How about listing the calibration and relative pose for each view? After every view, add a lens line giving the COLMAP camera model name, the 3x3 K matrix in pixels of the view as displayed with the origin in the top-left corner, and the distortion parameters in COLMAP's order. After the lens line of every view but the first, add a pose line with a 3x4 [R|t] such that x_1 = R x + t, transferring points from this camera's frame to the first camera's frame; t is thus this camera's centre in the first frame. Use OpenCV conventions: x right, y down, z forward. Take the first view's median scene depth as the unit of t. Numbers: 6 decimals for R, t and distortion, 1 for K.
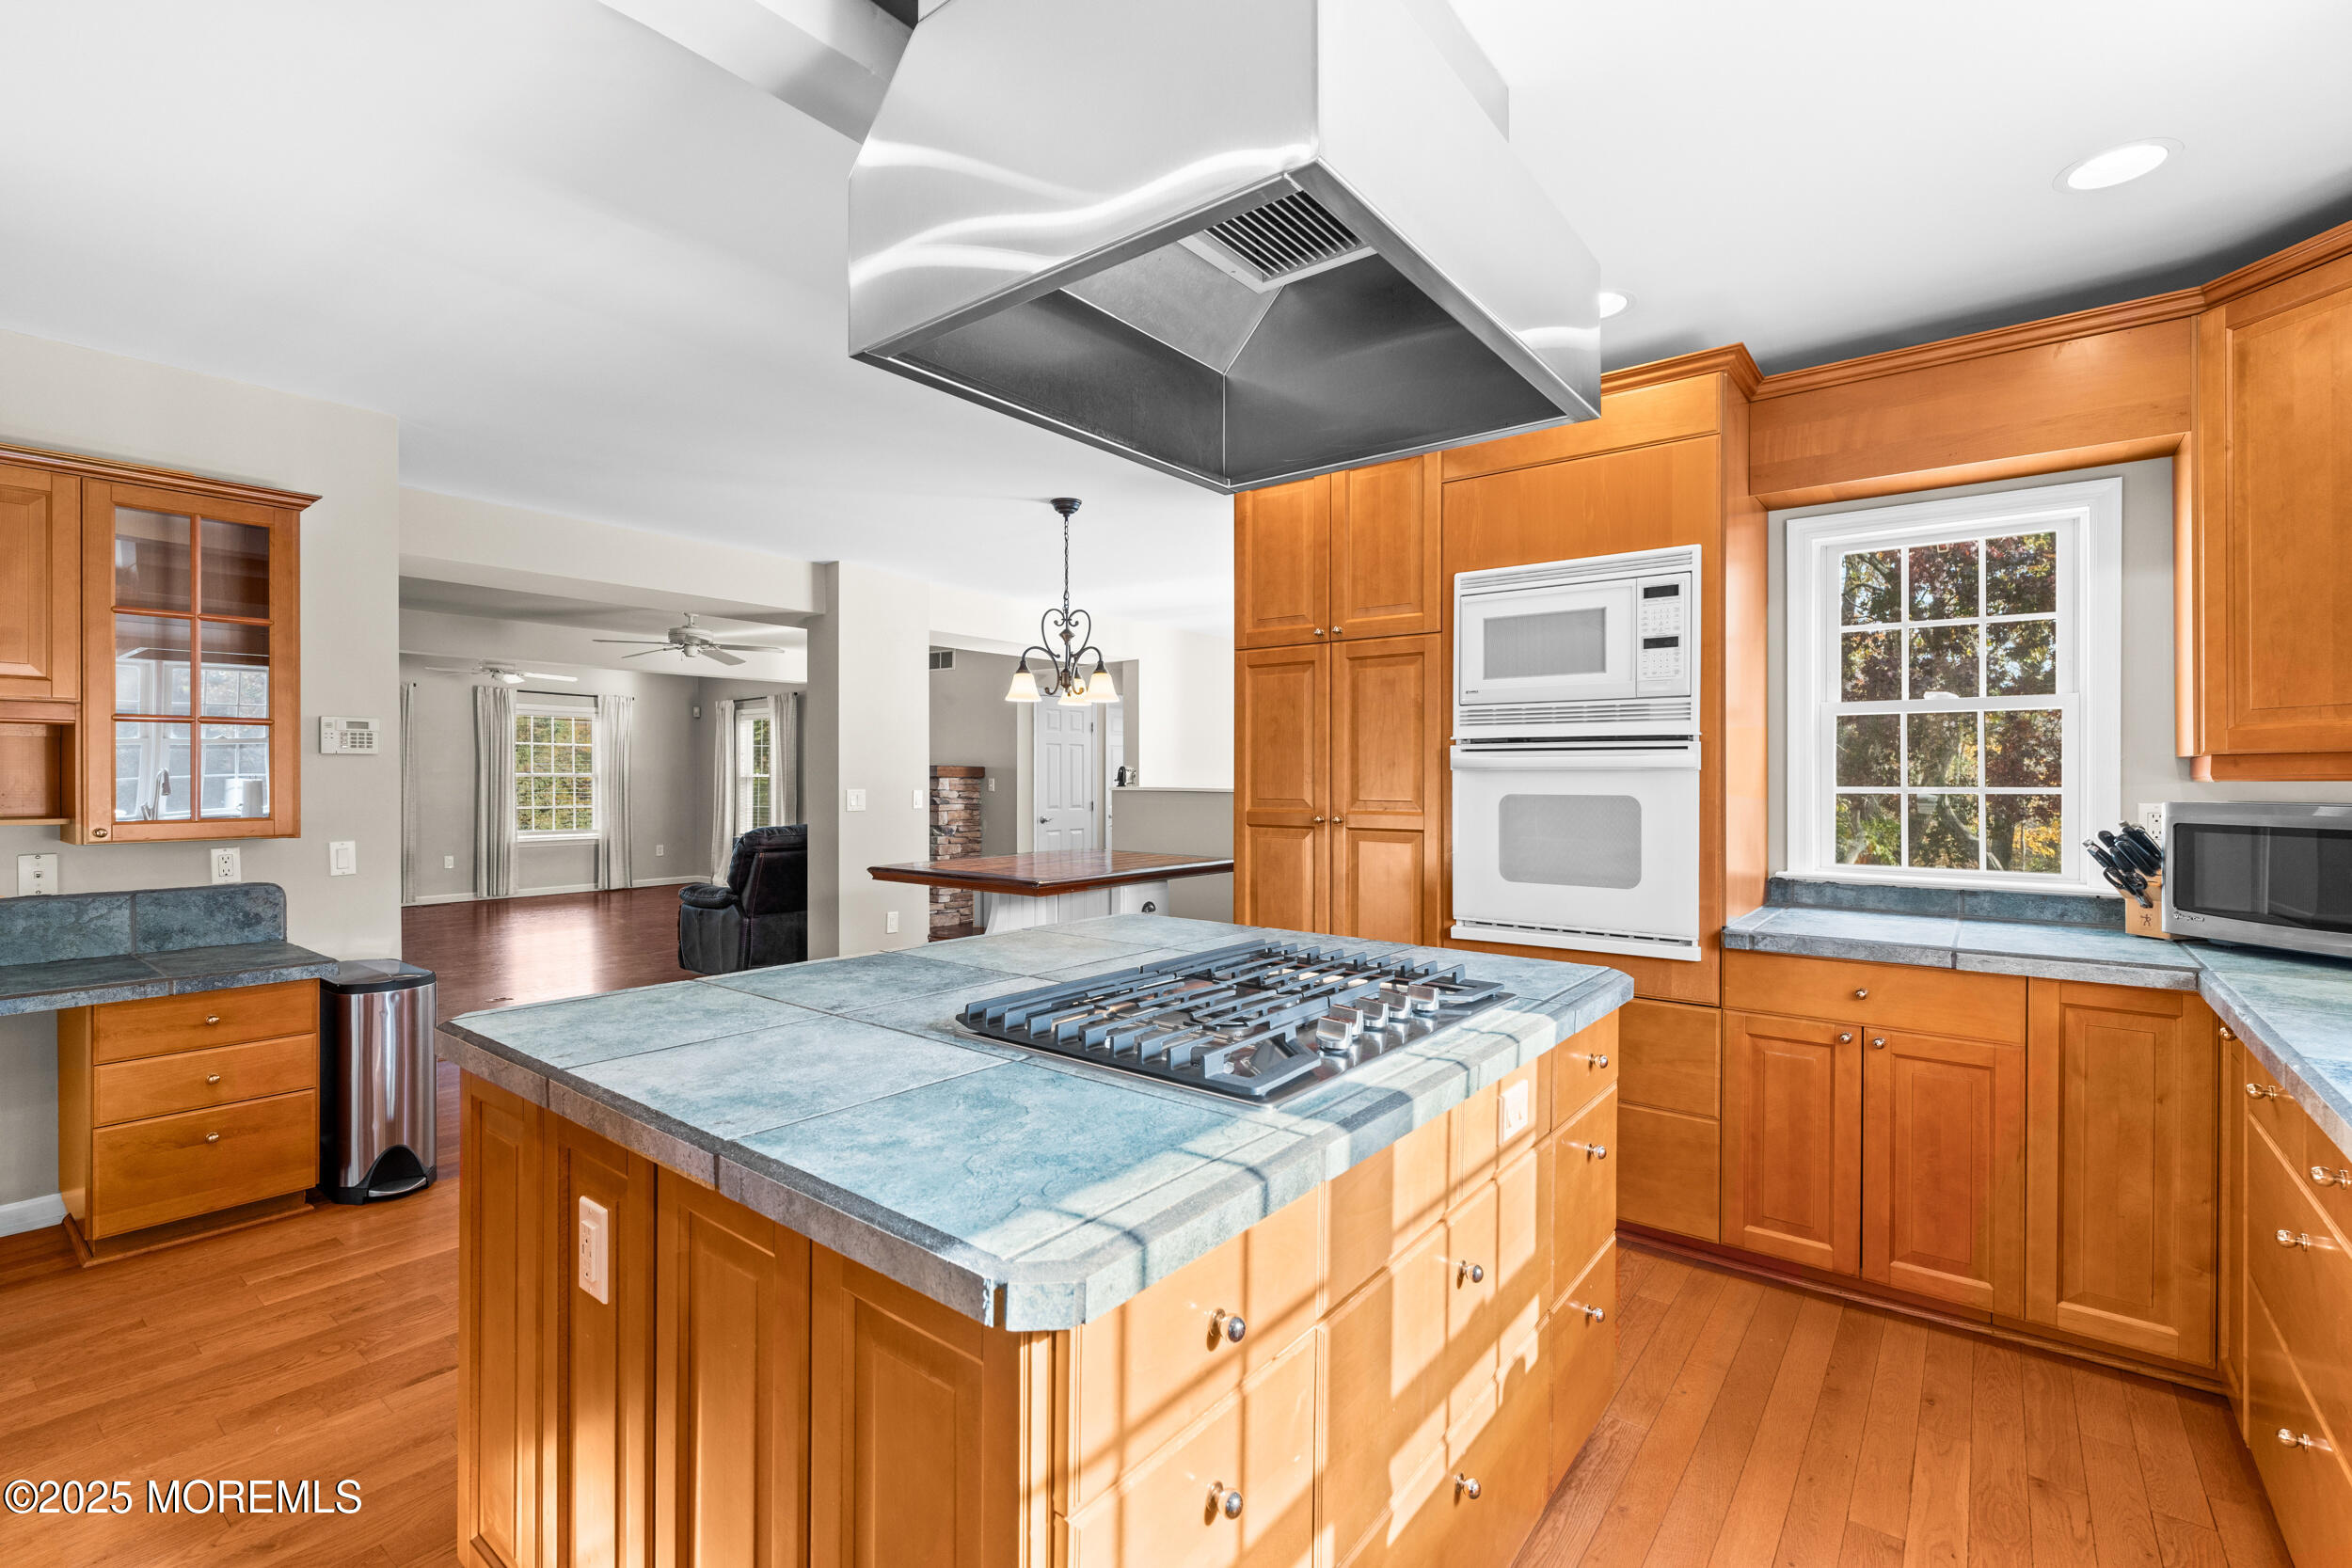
lens RADIAL K [[1062.5, 0, 1161.2], [0, 1062.5, 771.9], [0, 0, 1]] dist [-0.005015, 0.001668]
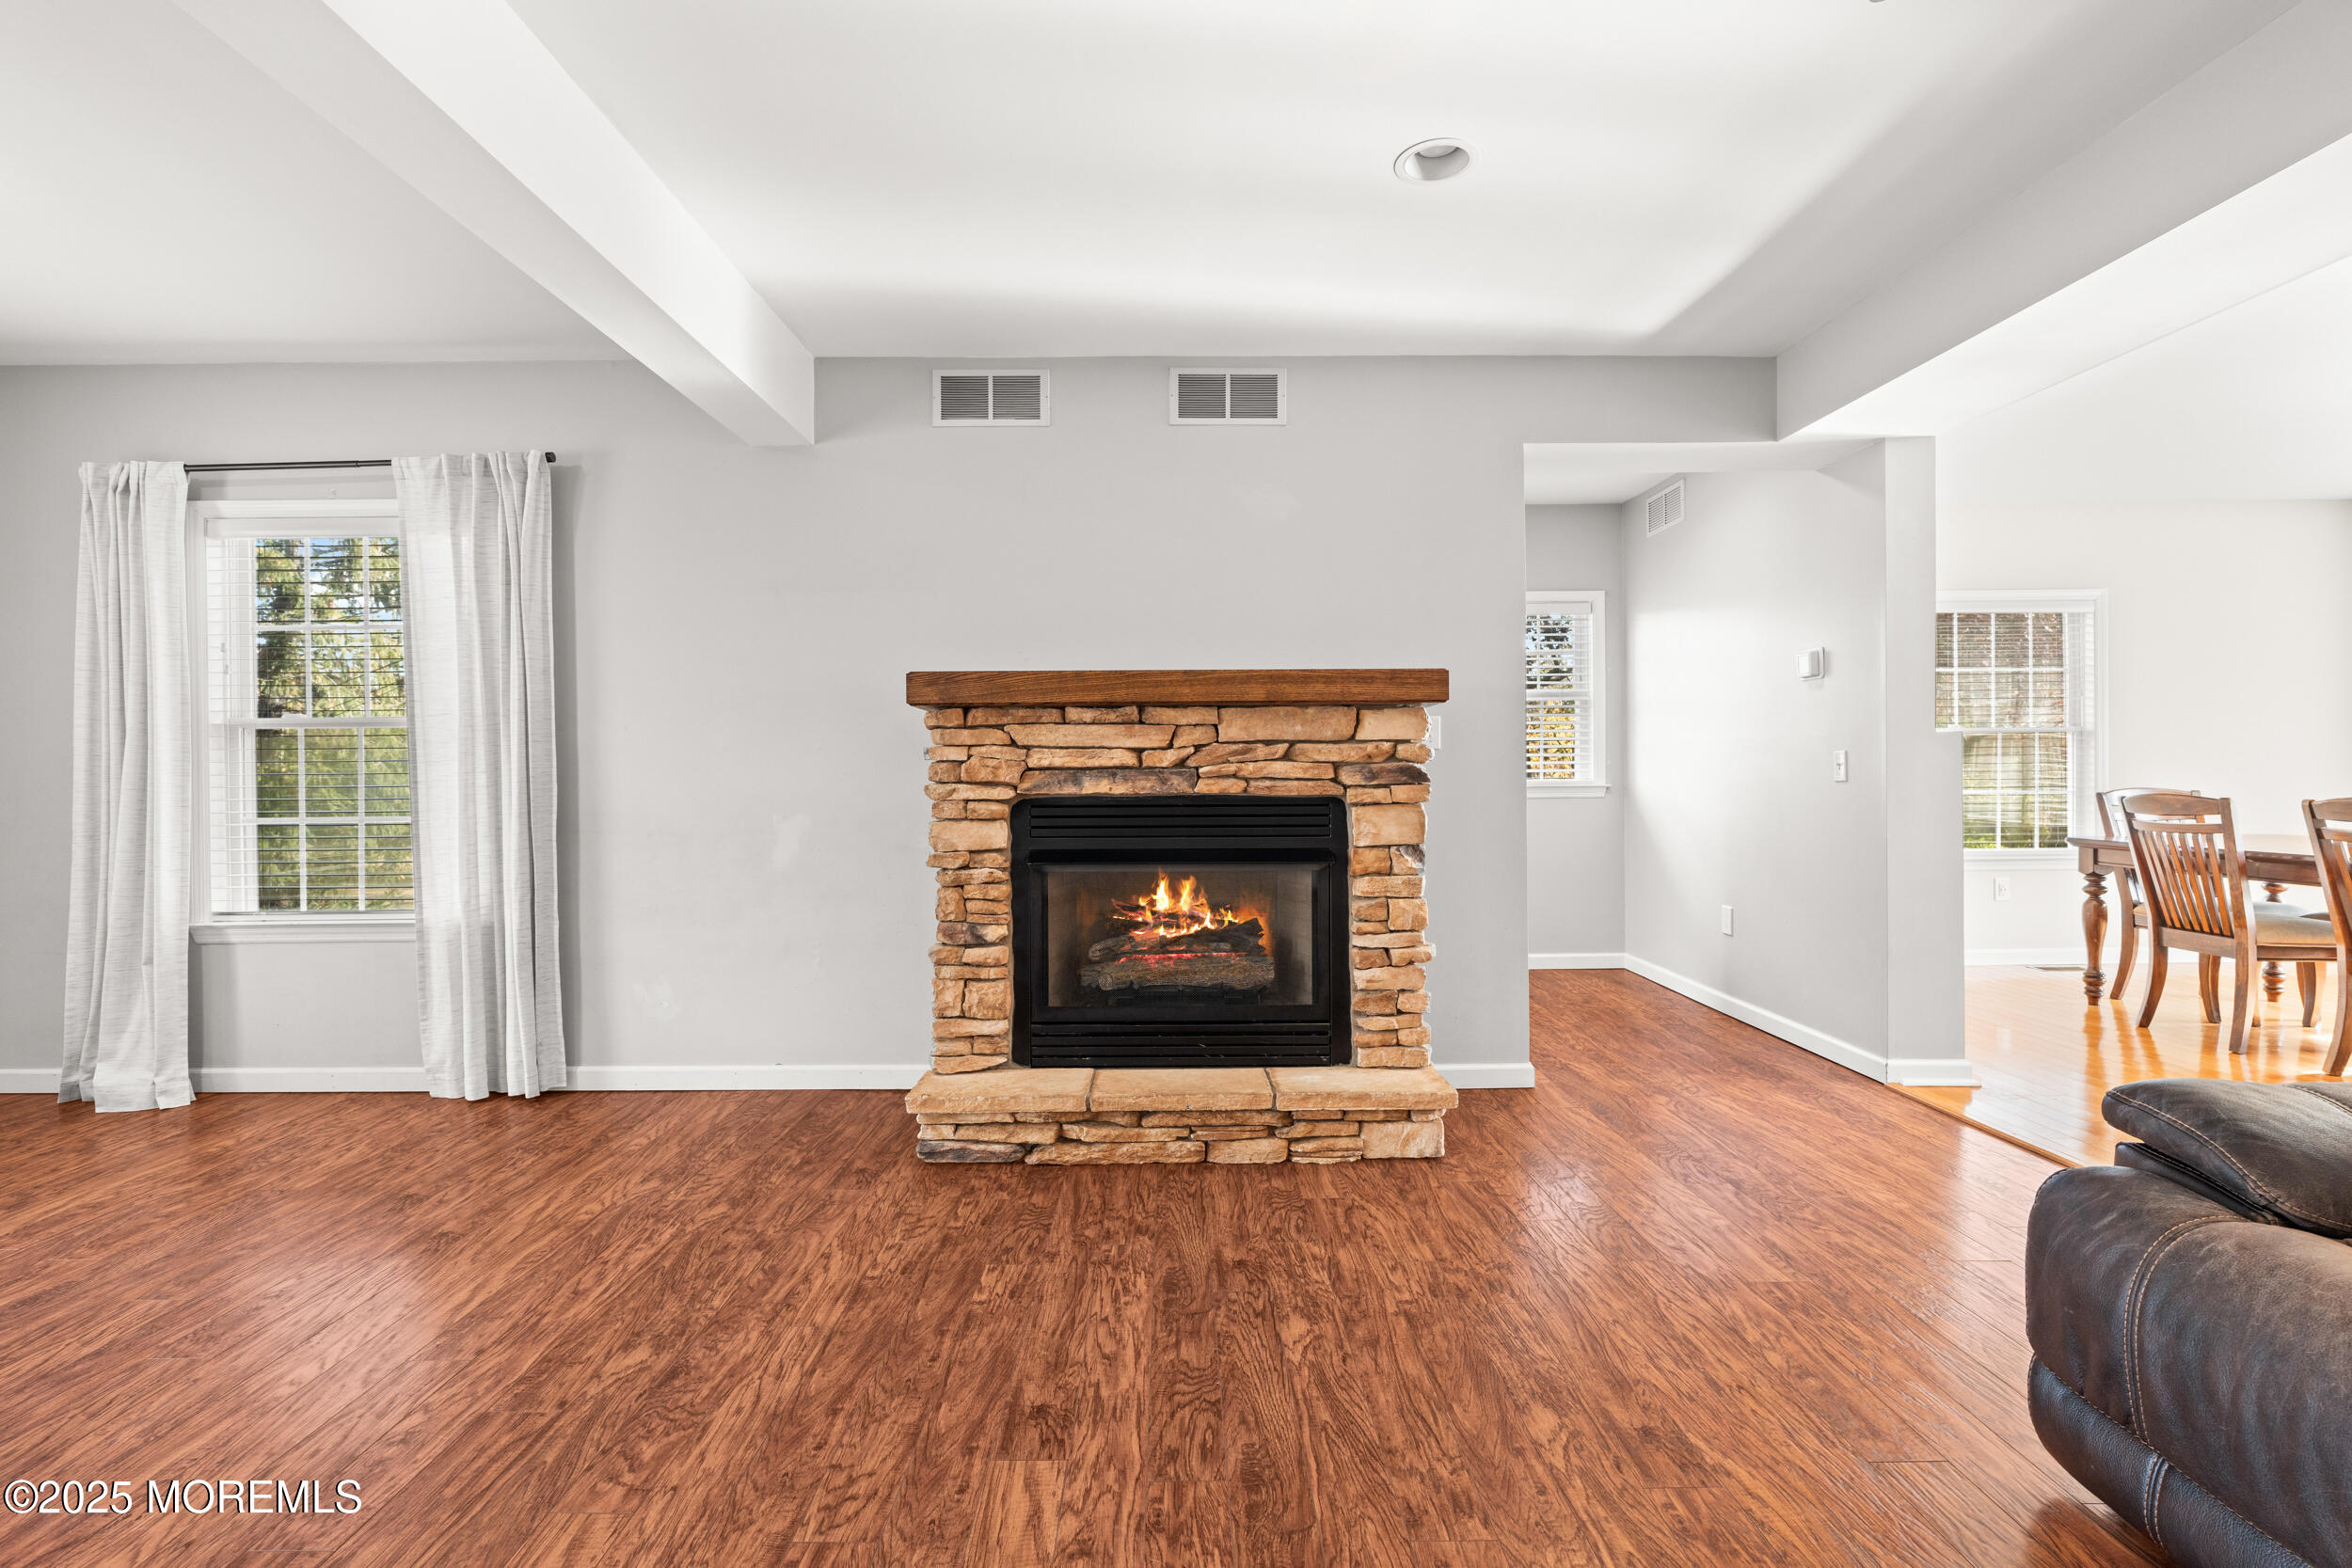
lens RADIAL K [[1062.5, 0, 1170.9], [0, 1062.5, 778.2], [0, 0, 1]] dist [-0.005015, 0.001668]
pose [[0.768717, -0.013423, 0.639448, -1.446818], [0.008819, 0.999907, 0.010388, 0.074543], [-0.639528, -0.002346, 0.768764, 2.255078]]
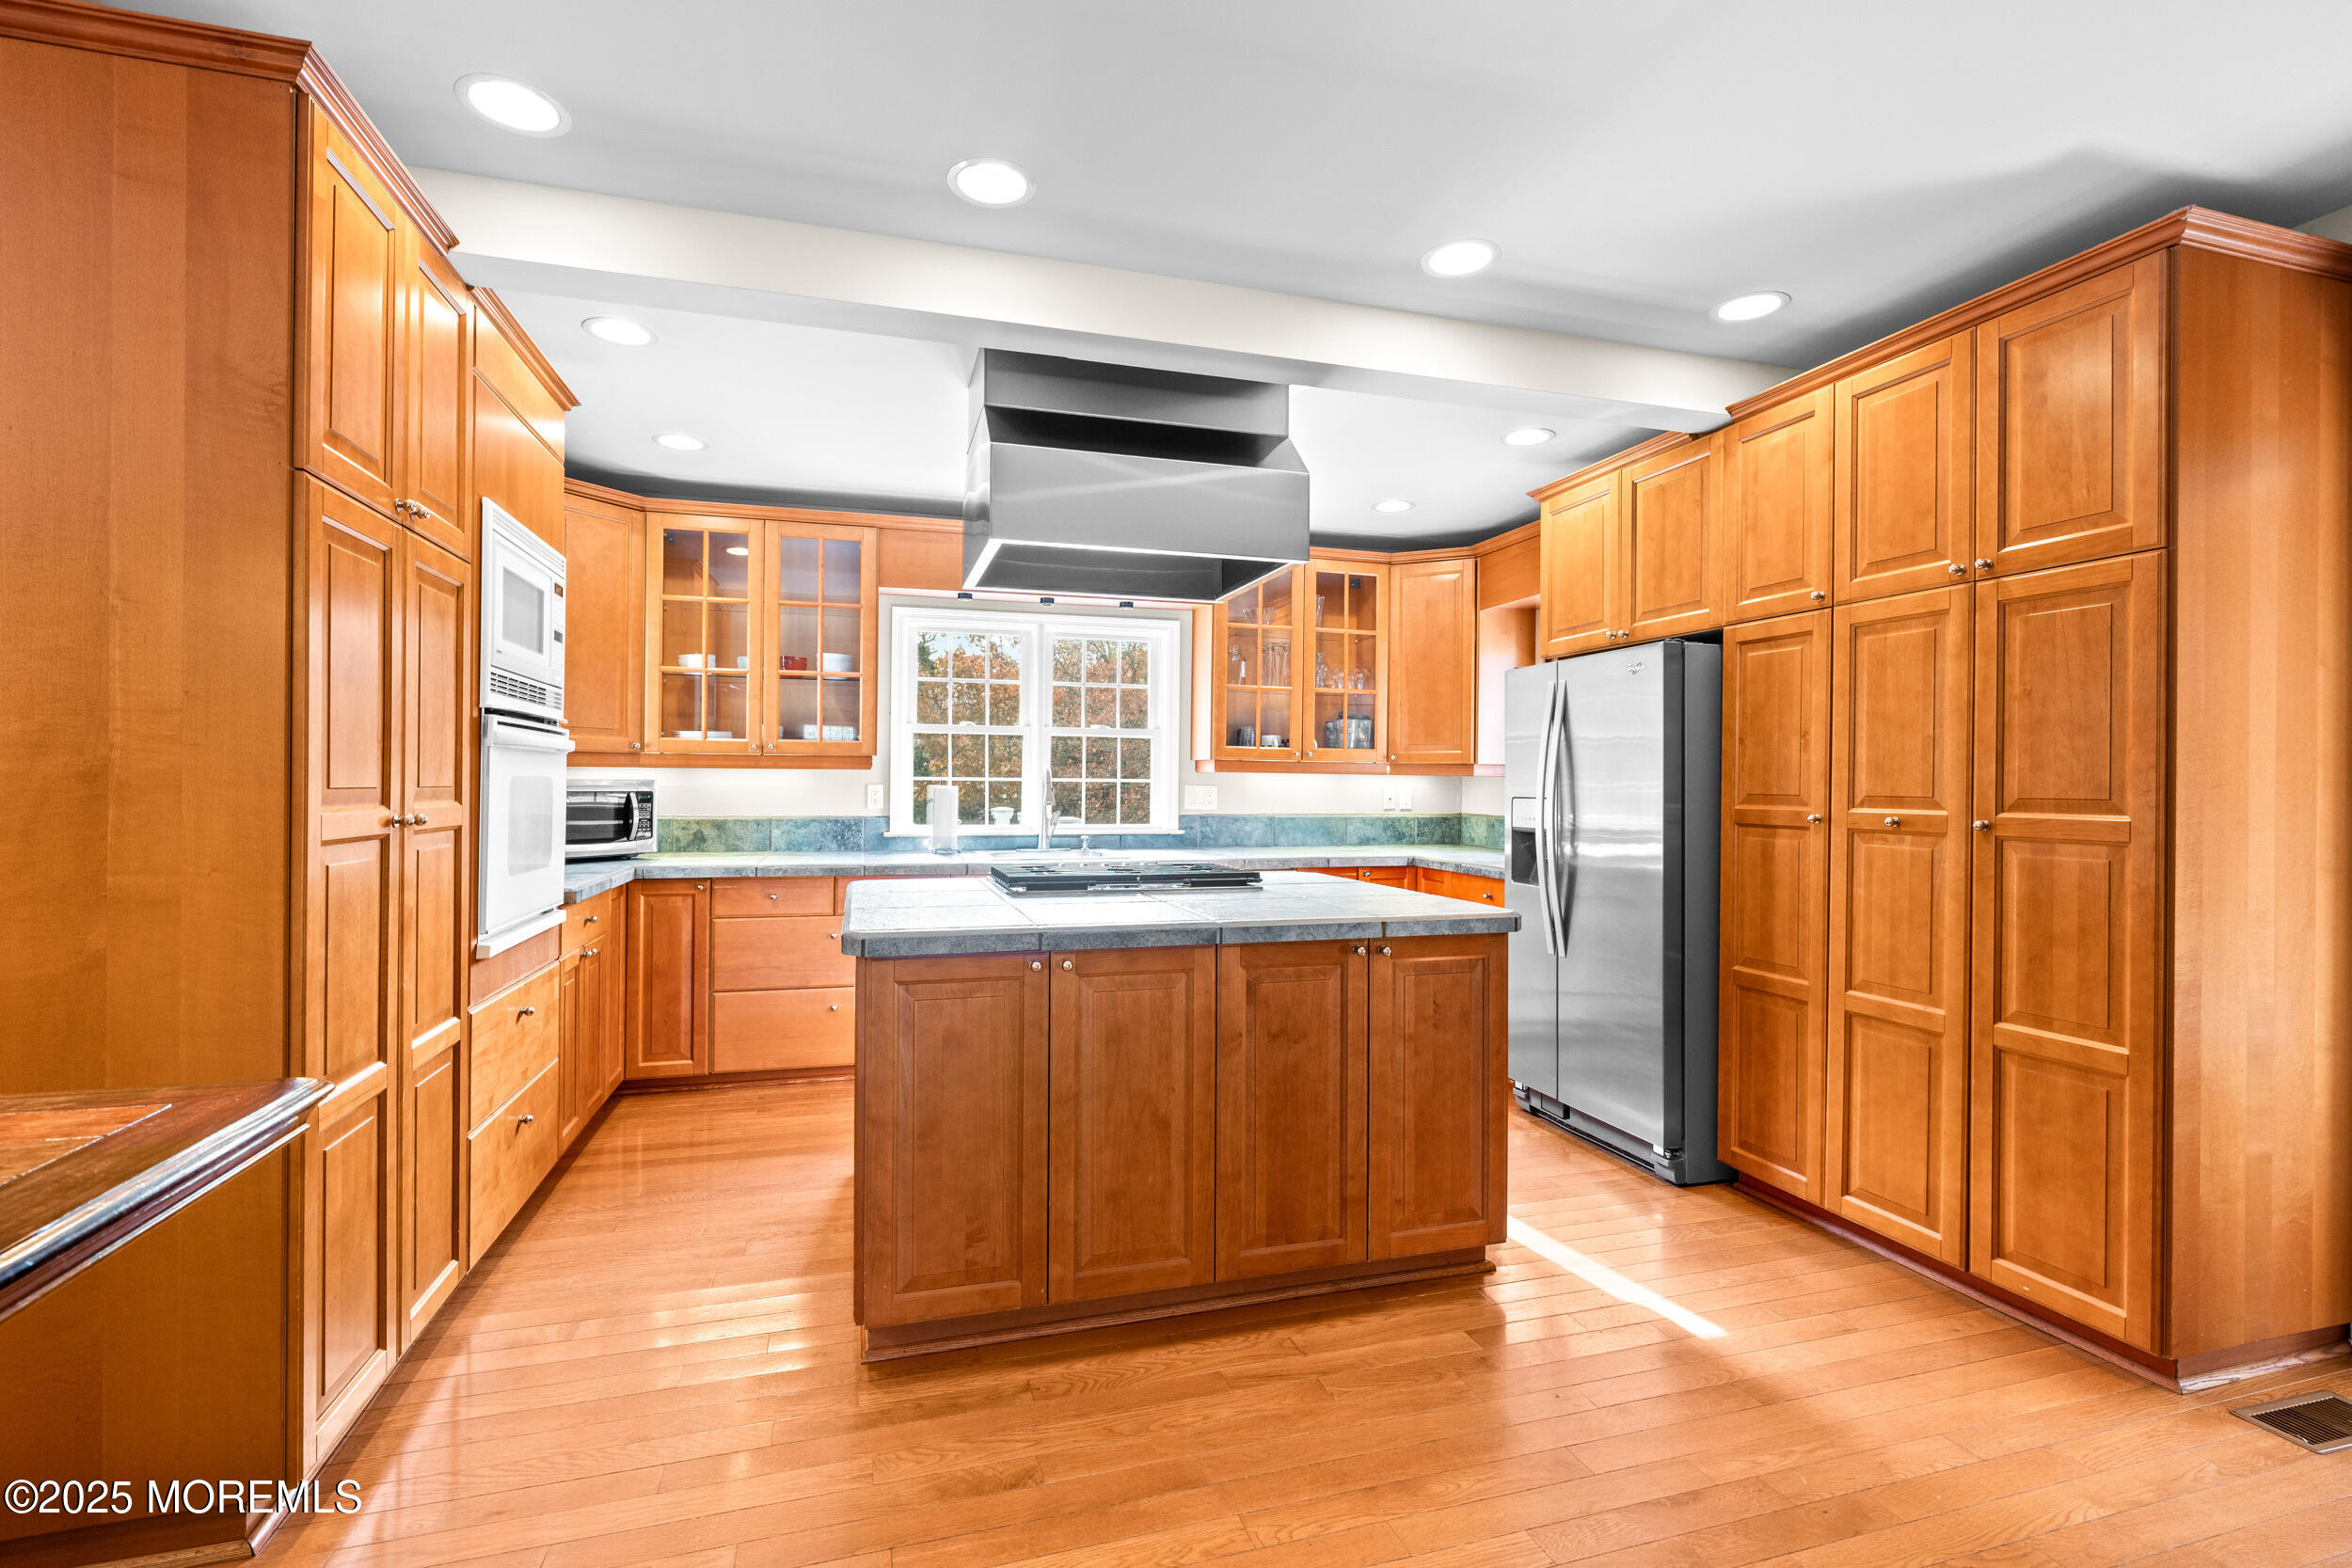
lens RADIAL K [[1062.5, 0, 1180.4], [0, 1062.5, 784.9], [0, 0, 1]] dist [-0.005015, 0.001668]
pose [[-0.835230, -0.007503, 0.549850, -0.547533], [-0.009749, 0.999952, -0.001165, 0.022028], [-0.549814, -0.006334, -0.835263, 1.269242]]
